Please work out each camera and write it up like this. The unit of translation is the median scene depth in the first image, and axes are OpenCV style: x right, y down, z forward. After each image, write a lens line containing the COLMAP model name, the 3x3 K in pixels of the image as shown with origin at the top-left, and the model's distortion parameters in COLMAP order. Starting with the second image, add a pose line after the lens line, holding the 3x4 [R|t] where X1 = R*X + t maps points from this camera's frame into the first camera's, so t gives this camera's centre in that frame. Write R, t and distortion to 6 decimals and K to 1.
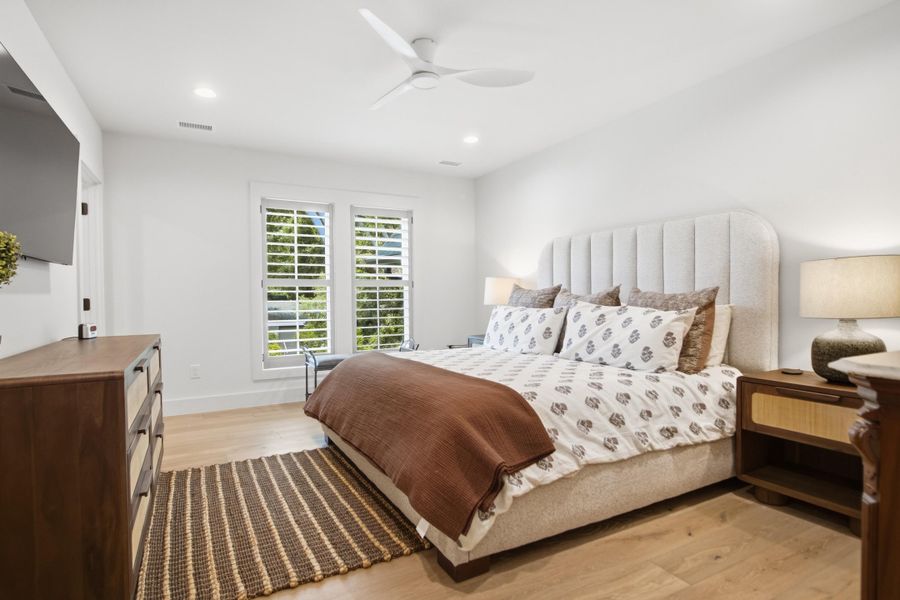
lens RADIAL K [[425.9, 0, 449.0], [0, 425.9, 298.0], [0, 0, 1]] dist [0.002034, 0.001029]
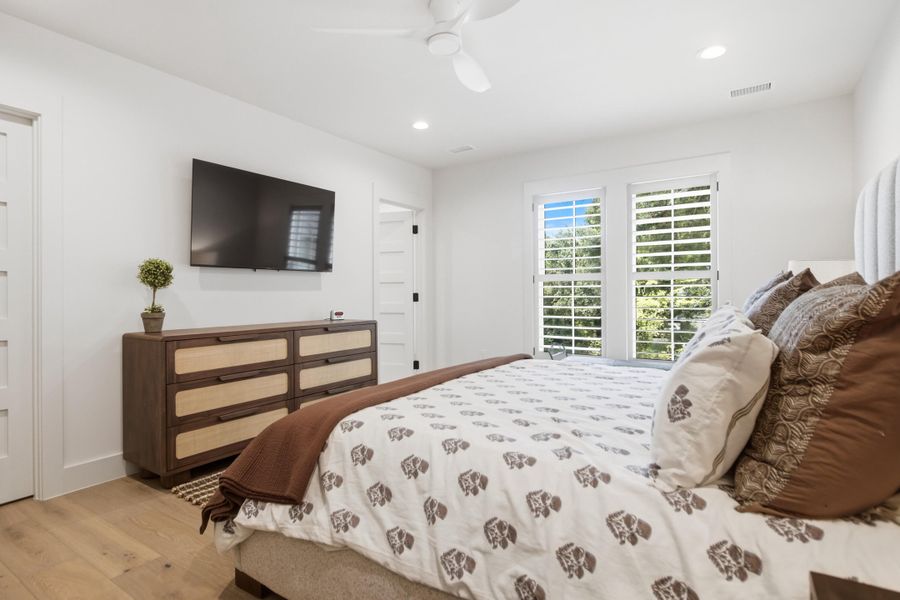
lens RADIAL K [[425.9, 0, 449.0], [0, 425.9, 298.0], [0, 0, 1]] dist [0.002034, 0.001029]
pose [[0.538618, 0.014243, -0.842430, 0.846807], [-0.000028, 0.999857, 0.016887, -0.013747], [0.842550, -0.009072, 0.538542, 0.671562]]
